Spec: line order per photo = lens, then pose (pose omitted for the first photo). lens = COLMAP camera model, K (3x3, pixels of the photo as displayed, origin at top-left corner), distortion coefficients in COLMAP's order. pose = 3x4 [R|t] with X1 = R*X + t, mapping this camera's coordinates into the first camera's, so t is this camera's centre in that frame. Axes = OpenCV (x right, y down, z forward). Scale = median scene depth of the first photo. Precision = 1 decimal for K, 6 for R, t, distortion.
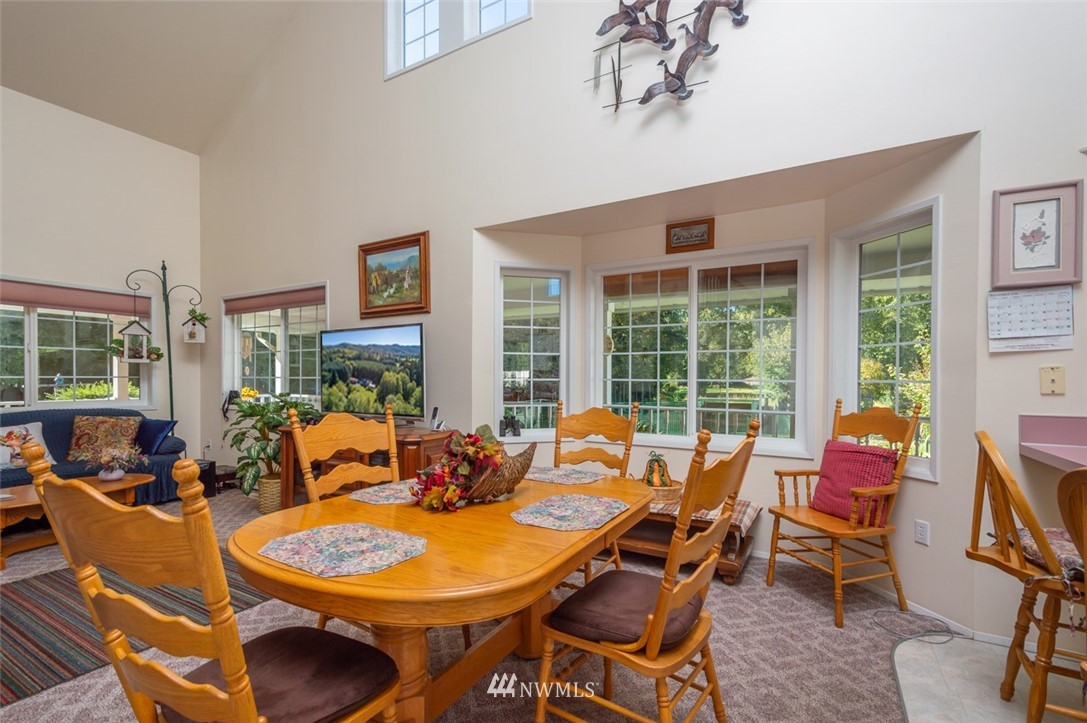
lens RADIAL K [[476.9, 0, 558.9], [0, 476.9, 384.0], [0, 0, 1]] dist [0.002179, 0.000145]
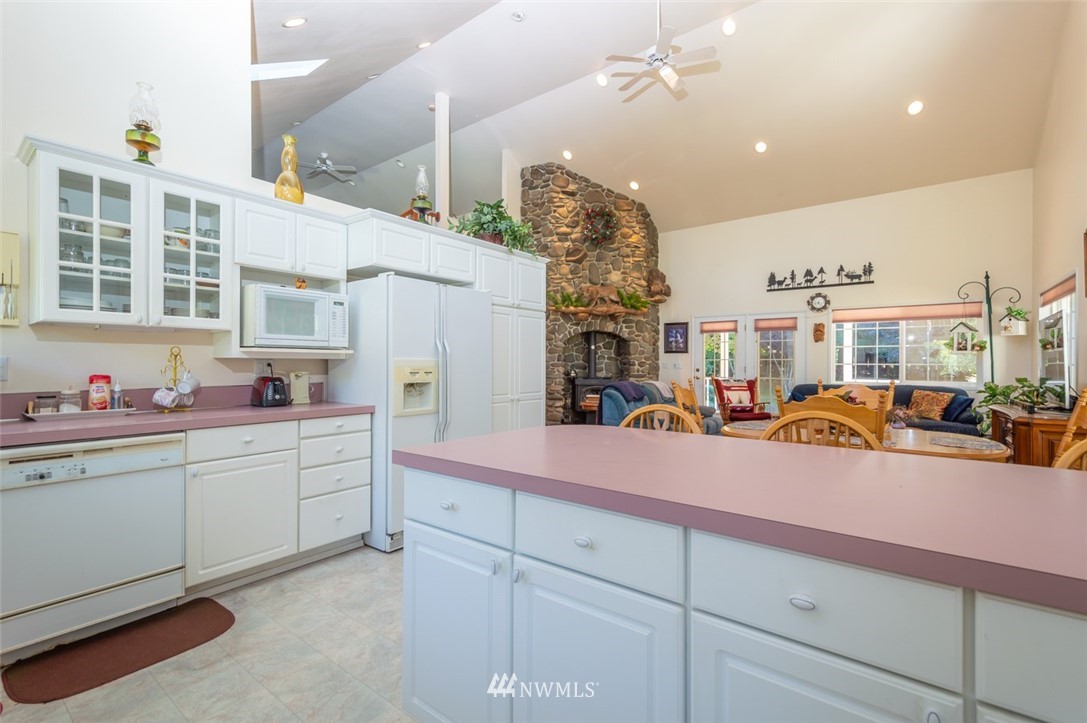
lens RADIAL K [[481.5, 0, 541.4], [0, 481.5, 365.5], [0, 0, 1]] dist [0.002102, 0.000031]
pose [[-0.157653, 0.006441, -0.987474, 0.770114], [-0.012941, 0.999879, 0.008588, -0.009318], [0.987410, 0.014133, -0.157551, 0.064752]]
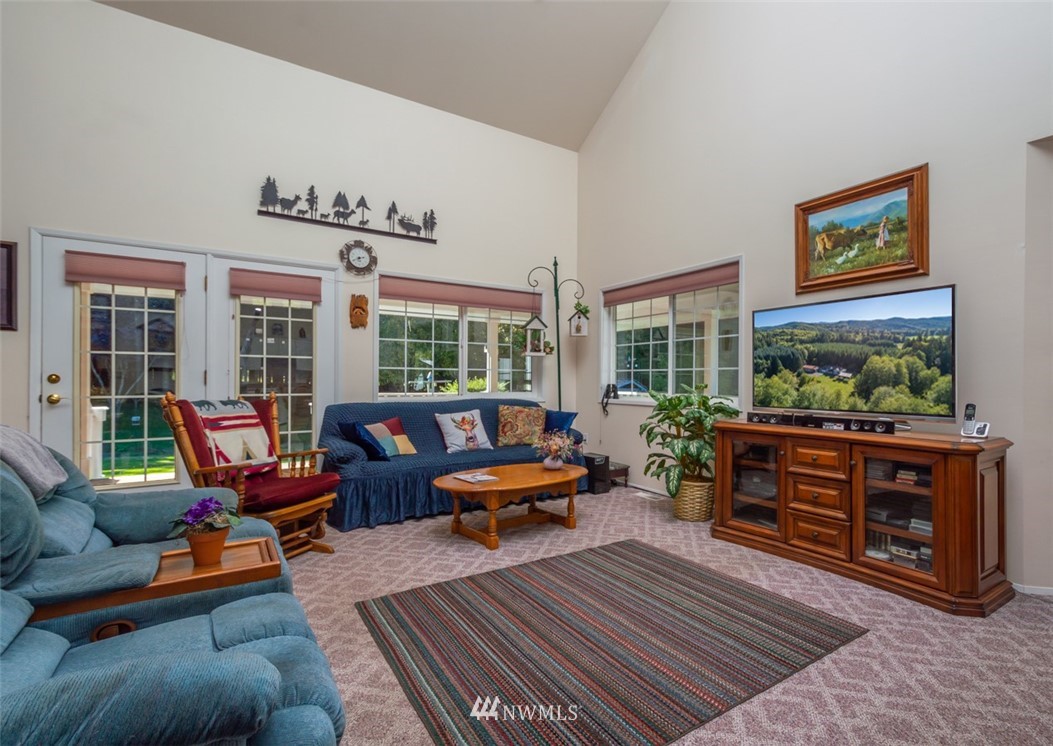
lens RADIAL K [[500.6, 0, 565.2], [0, 500.6, 380.6], [0, 0, 1]] dist [-0.000906, -0.000376]
pose [[0.889334, 0.004496, -0.457235, -0.401628], [-0.010593, 0.999886, -0.010771, 0.024859], [0.457135, 0.014423, 0.889281, 0.069582]]
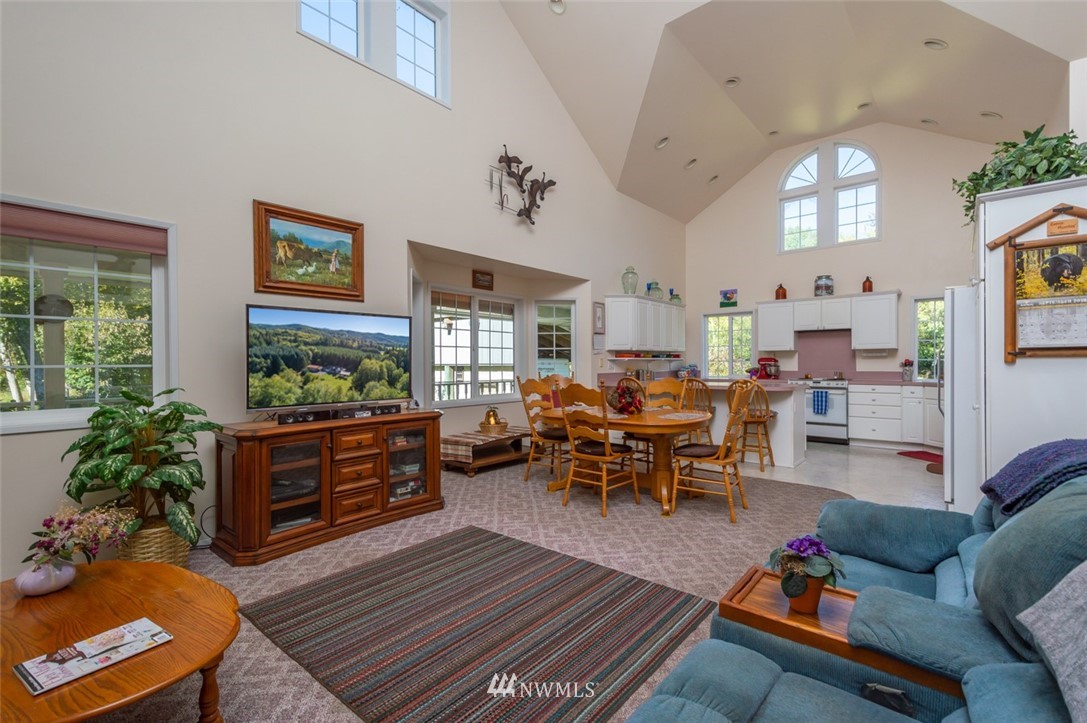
lens RADIAL K [[481.5, 0, 541.4], [0, 481.5, 365.5], [0, 0, 1]] dist [0.002102, 0.000031]
pose [[0.193498, -0.007018, 0.981075, -1.195701], [0.012979, 0.999905, 0.004593, -0.011024], [-0.981015, 0.011845, 0.193571, 0.403202]]
